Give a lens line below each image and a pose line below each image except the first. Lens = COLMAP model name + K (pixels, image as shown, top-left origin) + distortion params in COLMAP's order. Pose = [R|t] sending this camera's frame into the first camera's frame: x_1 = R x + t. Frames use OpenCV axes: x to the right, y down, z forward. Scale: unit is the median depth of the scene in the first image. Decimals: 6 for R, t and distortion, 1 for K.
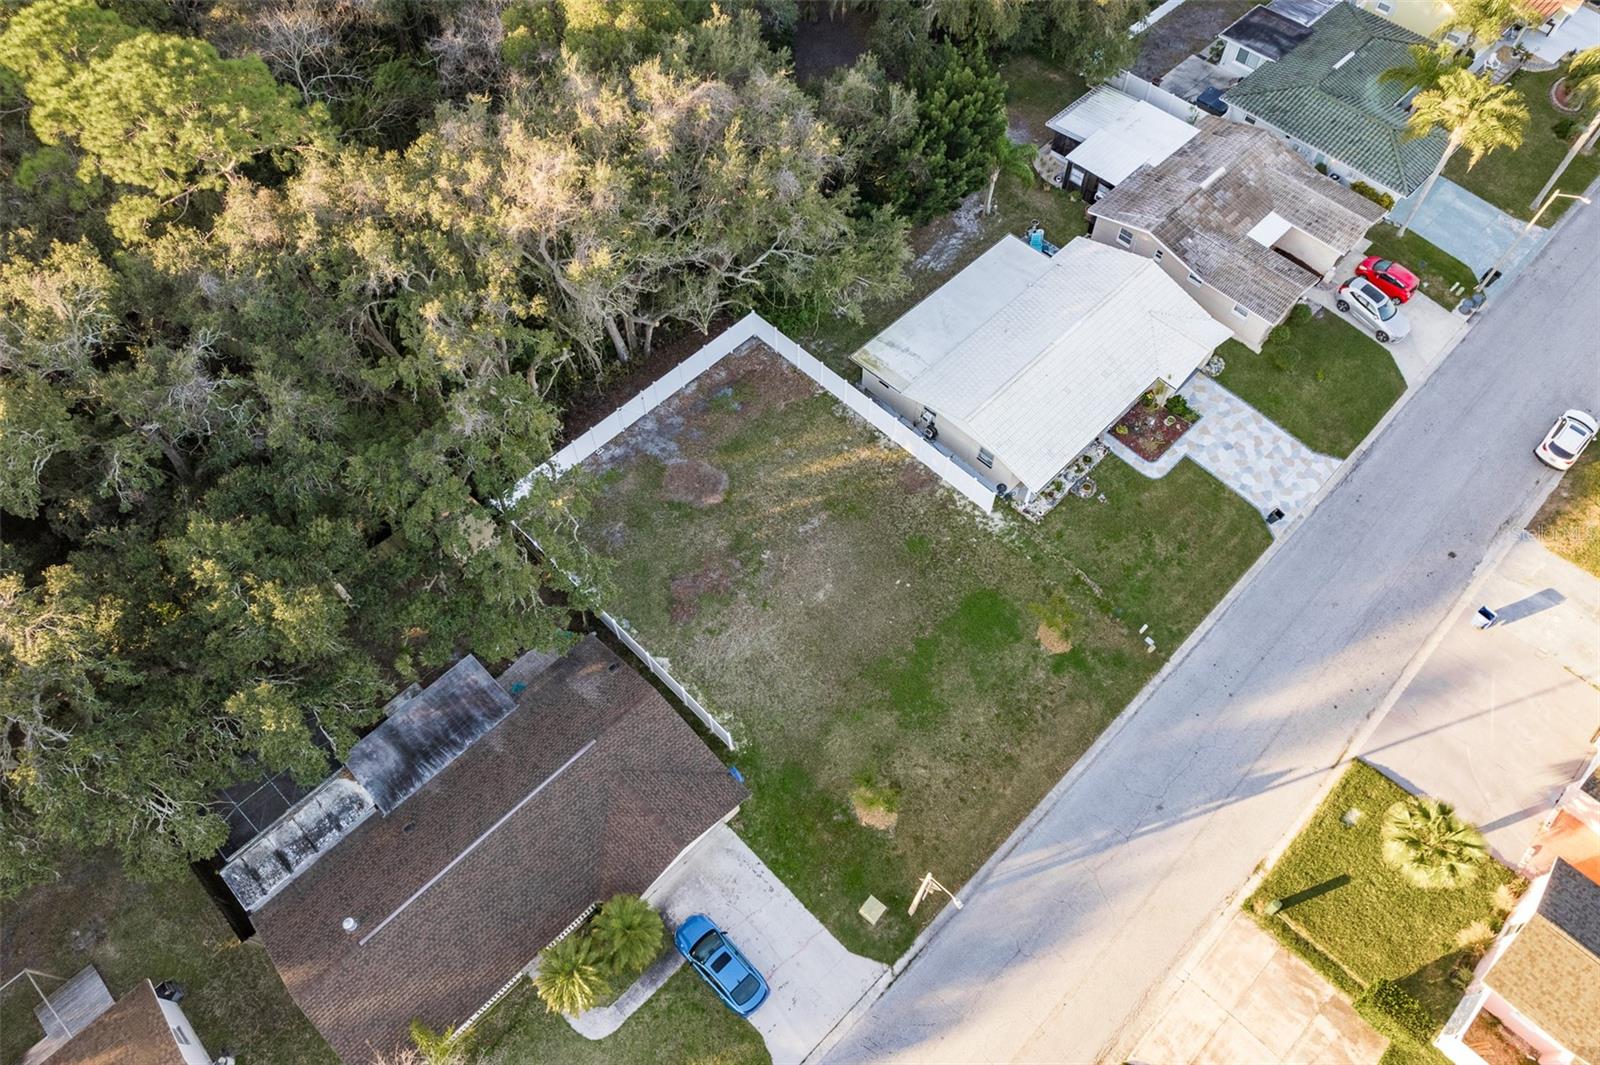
lens RADIAL K [[1022.3, 0, 804.4], [0, 1022.3, 565.4], [0, 0, 1]] dist [-0.088258, 0.073176]
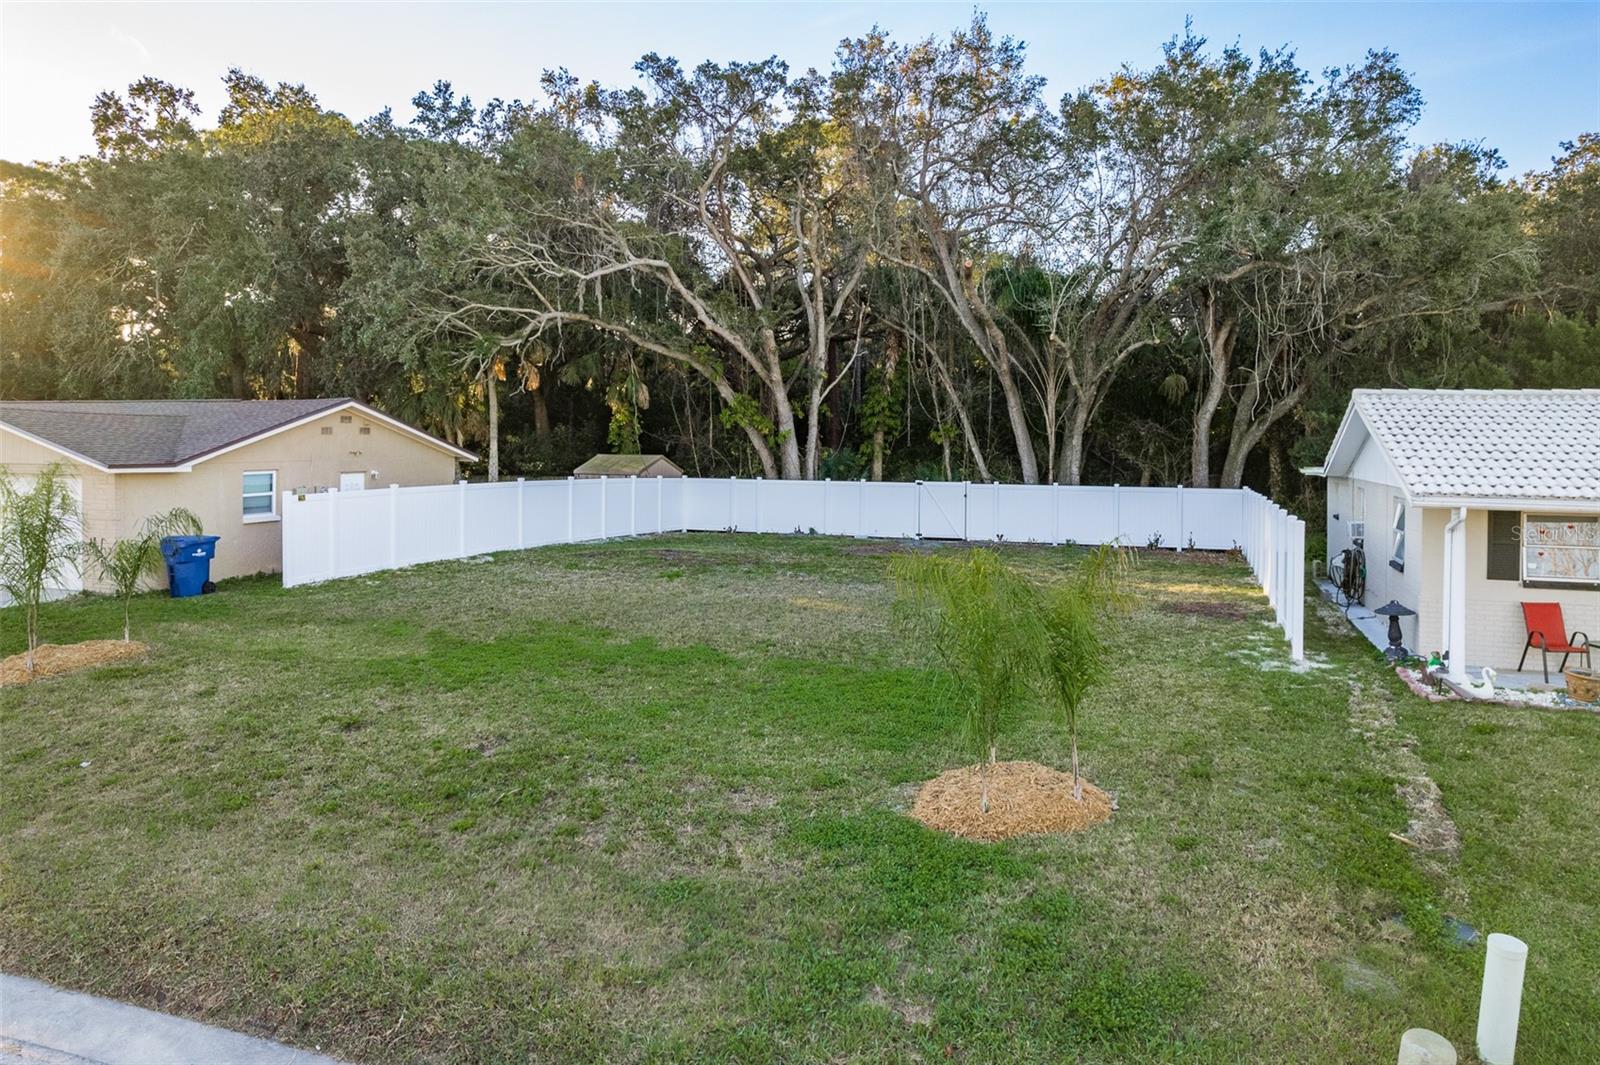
lens RADIAL K [[1097.9, 0, 816.6], [0, 1097.9, 475.0], [0, 0, 1]] dist [-0.085954, 0.063903]
pose [[0.440142, 0.042611, -0.896917, 0.382808], [-0.784822, 0.503568, -0.361210, 0.129128], [0.436267, 0.862904, 0.255083, 0.835910]]
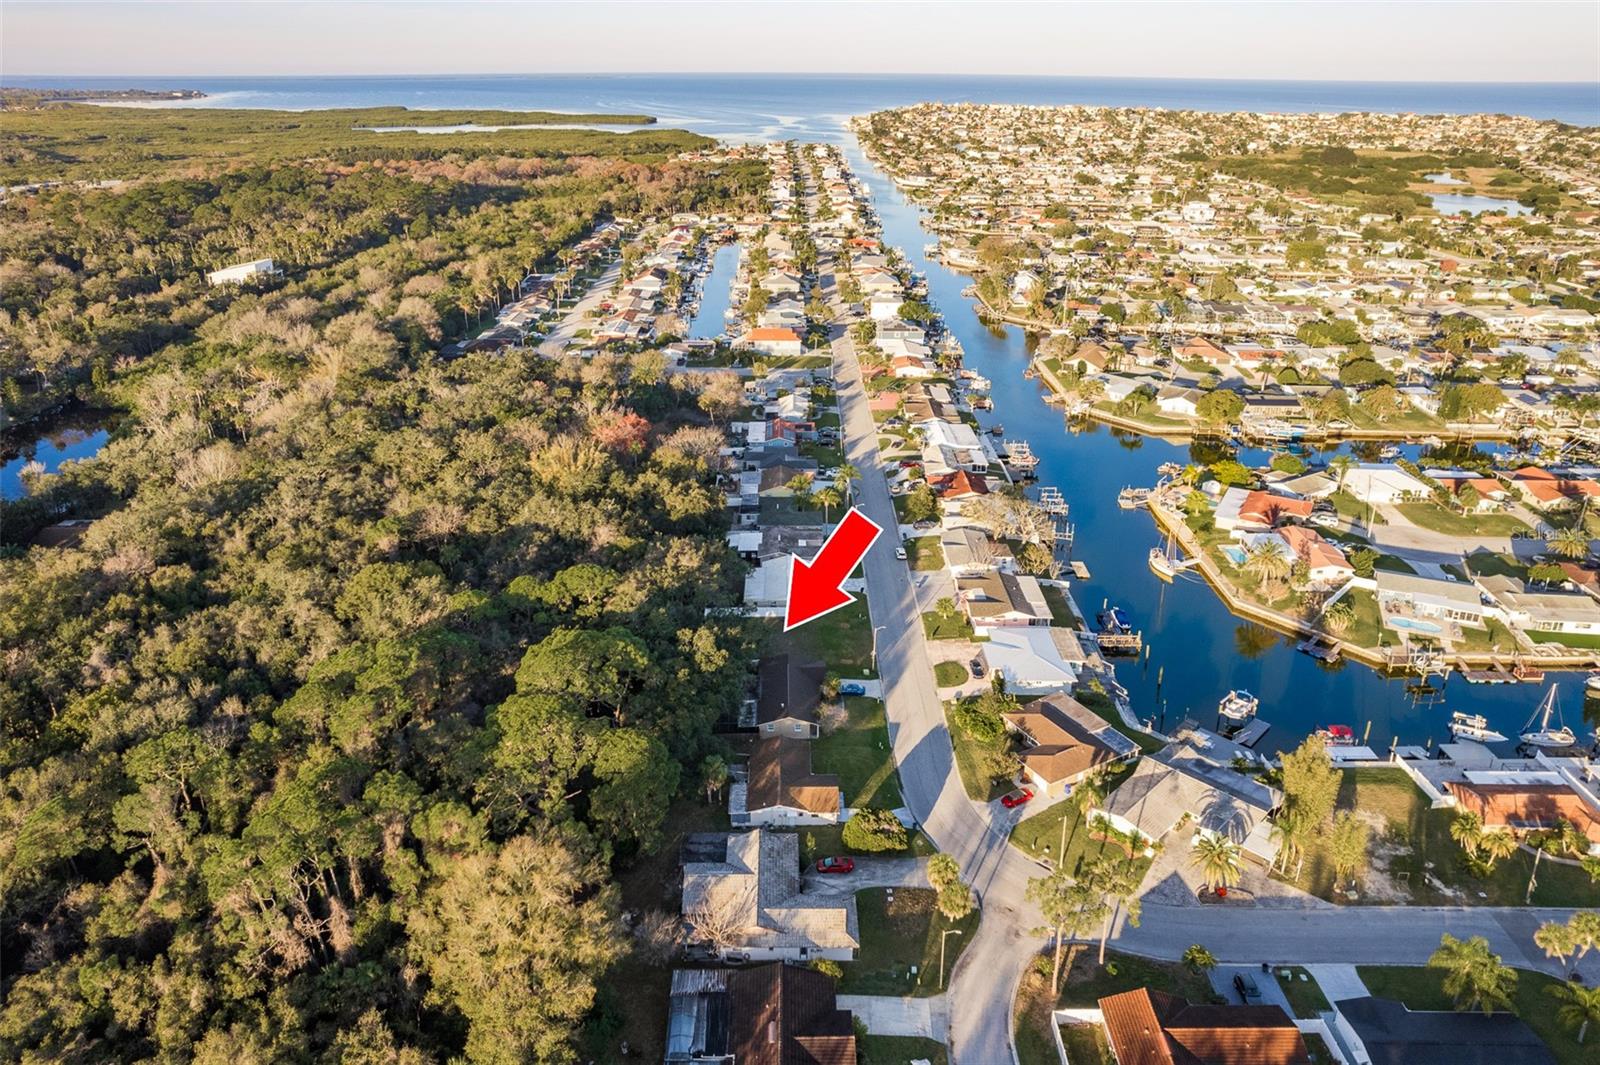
lens RADIAL K [[1068.0, 0, 786.4], [0, 1068.0, 514.6], [0, 0, 1]] dist [-0.079412, 0.057270]
pose [[0.703917, -0.268592, 0.657541, -2.146062], [0.611517, 0.700091, -0.368674, 0.999851], [-0.361315, 0.661613, 0.657054, -1.569651]]
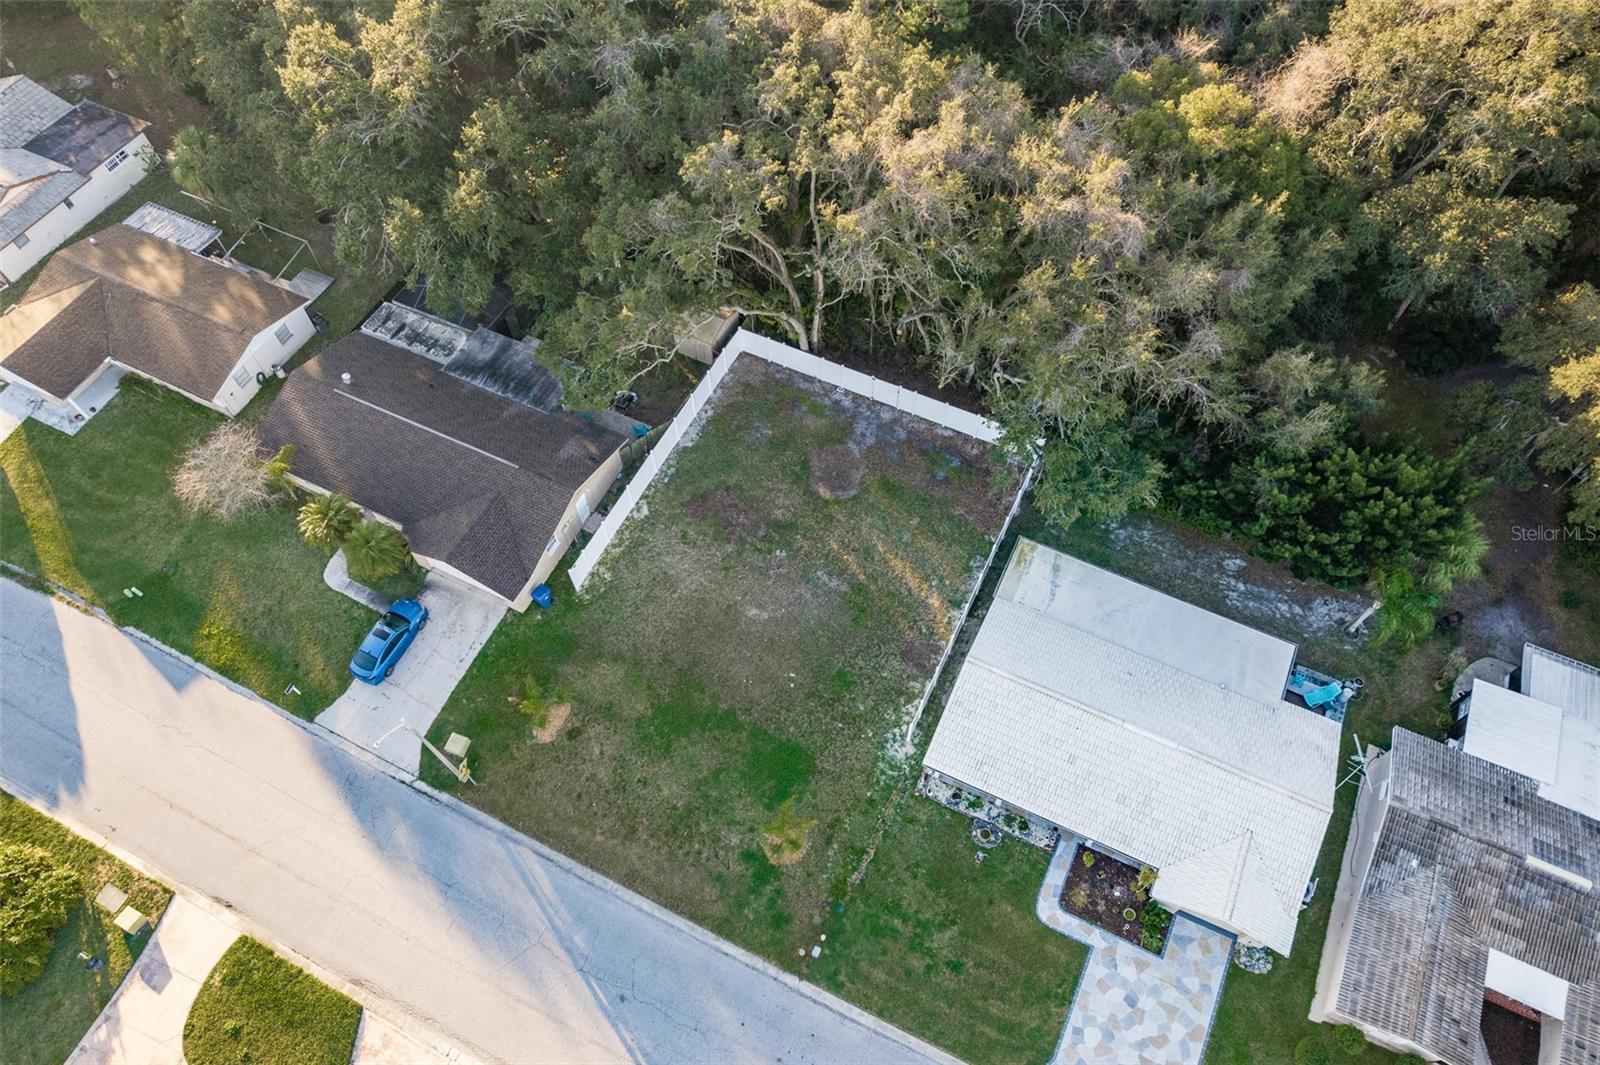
lens RADIAL K [[1022.3, 0, 804.4], [0, 1022.3, 565.4], [0, 0, 1]] dist [-0.088258, 0.073176]
pose [[0.327416, 0.820043, -0.469391, 0.447683], [-0.814809, 0.496571, 0.299171, -0.321465], [0.478419, 0.284510, 0.830764, 0.174022]]
